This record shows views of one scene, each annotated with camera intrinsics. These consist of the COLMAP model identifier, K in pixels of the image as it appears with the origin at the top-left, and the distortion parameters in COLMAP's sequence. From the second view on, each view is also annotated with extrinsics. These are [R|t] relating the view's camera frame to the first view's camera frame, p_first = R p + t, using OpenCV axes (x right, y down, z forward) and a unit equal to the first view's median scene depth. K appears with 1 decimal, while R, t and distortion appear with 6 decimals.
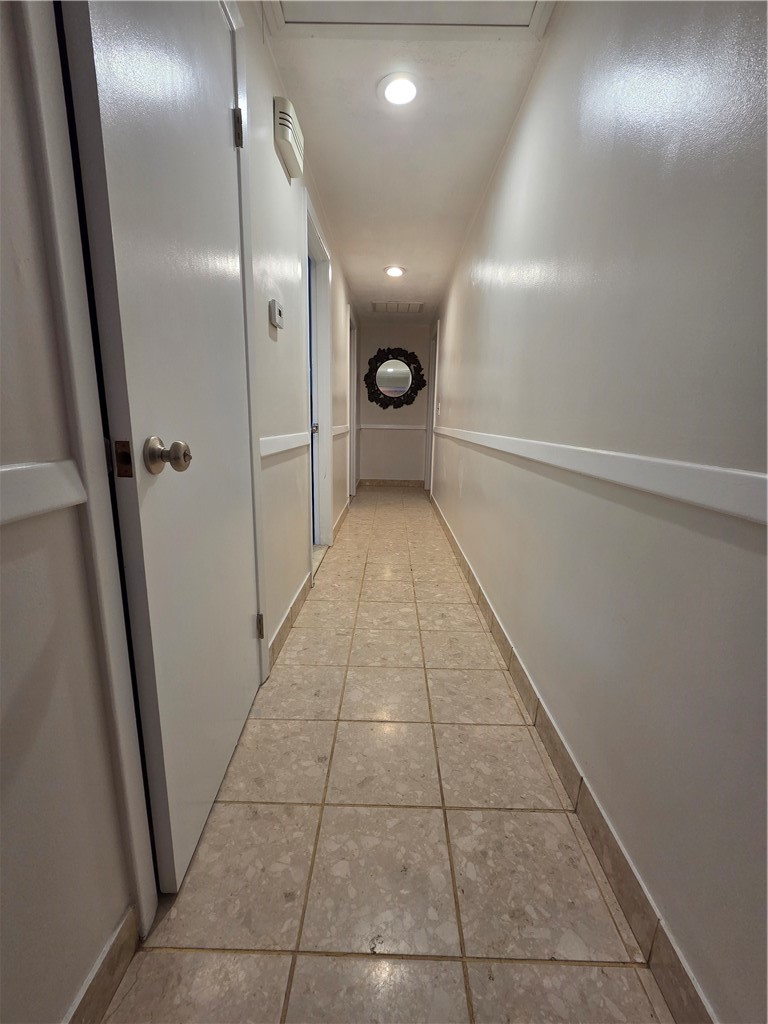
lens RADIAL K [[417.8, 0, 383.7], [0, 417.8, 504.7], [0, 0, 1]] dist [-0.000365, 0.000050]
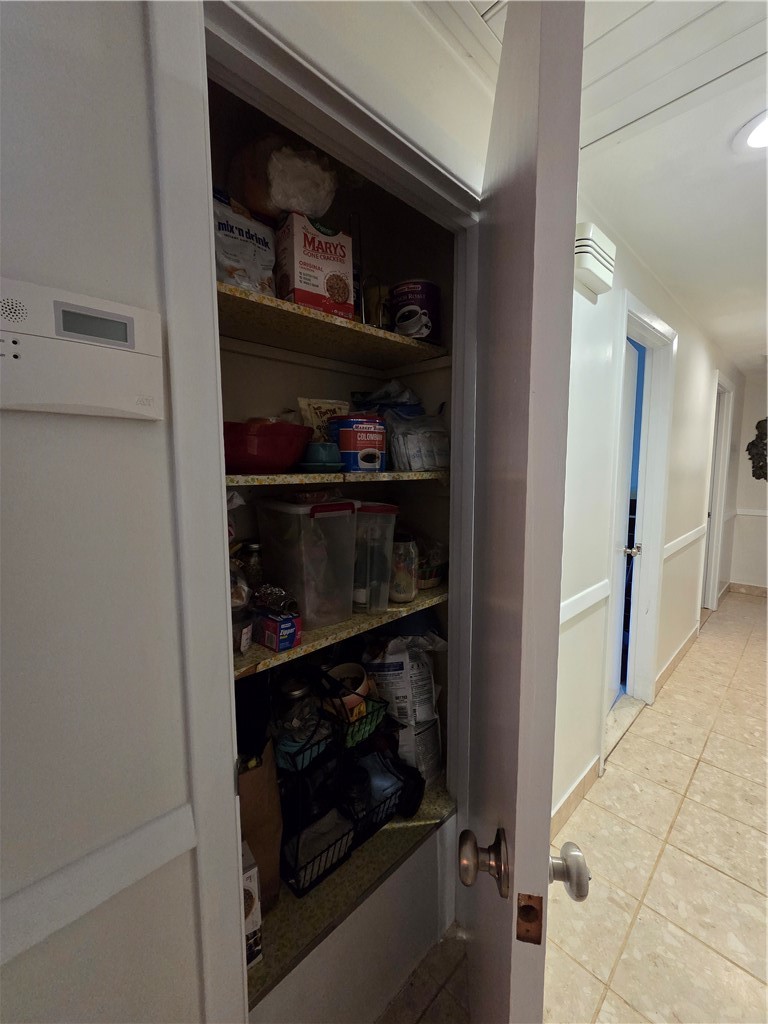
lens RADIAL K [[417.8, 0, 384.9], [0, 417.8, 512.0], [0, 0, 1]] dist [-0.000365, 0.000050]
pose [[0.708514, 0.048287, -0.704043, 0.053455], [-0.118788, 0.991581, -0.051534, -0.162878], [0.695628, 0.120145, 0.708285, 0.102860]]
